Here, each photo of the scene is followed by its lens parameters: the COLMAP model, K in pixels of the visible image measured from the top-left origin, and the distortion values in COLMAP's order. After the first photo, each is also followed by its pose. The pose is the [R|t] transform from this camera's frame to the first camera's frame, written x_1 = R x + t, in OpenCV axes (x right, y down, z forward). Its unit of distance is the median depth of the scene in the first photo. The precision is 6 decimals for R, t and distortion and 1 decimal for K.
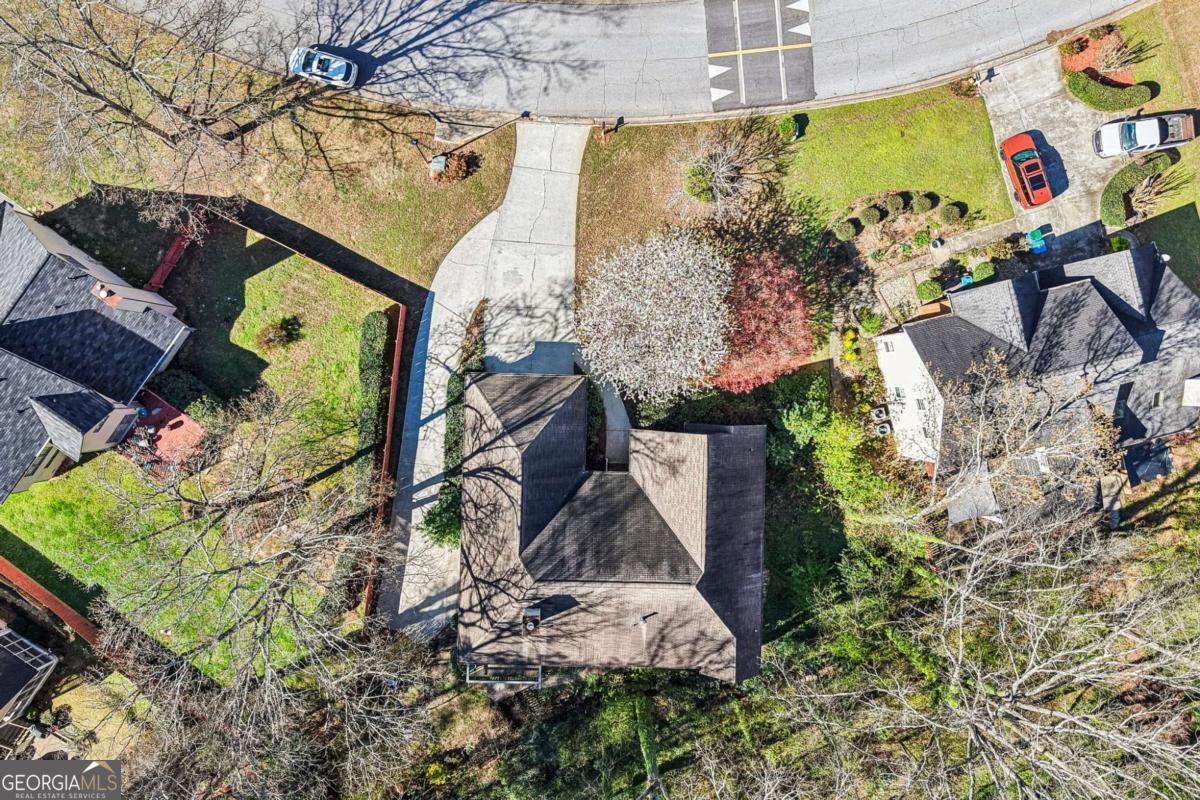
lens RADIAL K [[968.4, 0, 600.0], [0, 968.4, 400.0], [0, 0, 1]] dist [0.061234, -0.132607]
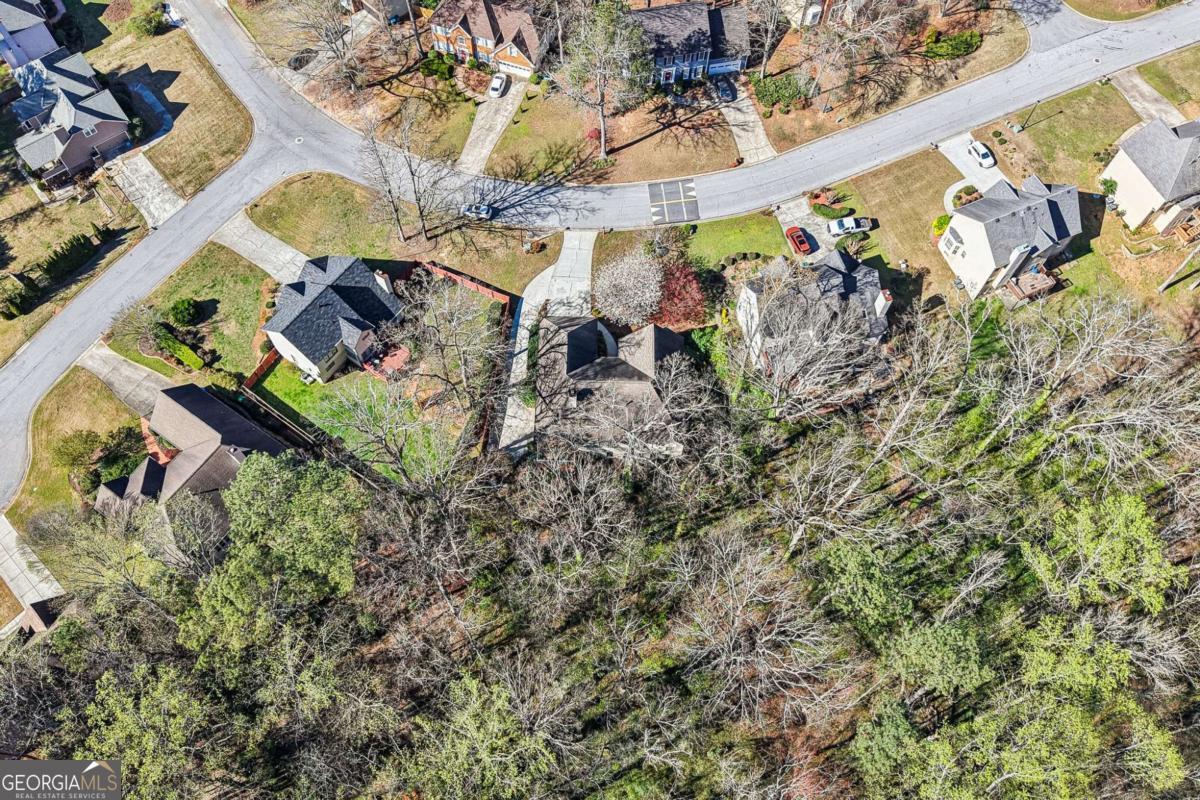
lens RADIAL K [[950.8, 0, 600.0], [0, 950.8, 400.0], [0, 0, 1]] dist [0.089590, -0.125995]
pose [[0.999931, -0.010940, 0.004185, -0.017862], [0.011633, 0.885938, -0.463658, 1.041999], [0.001364, 0.463674, 0.886005, -0.714508]]
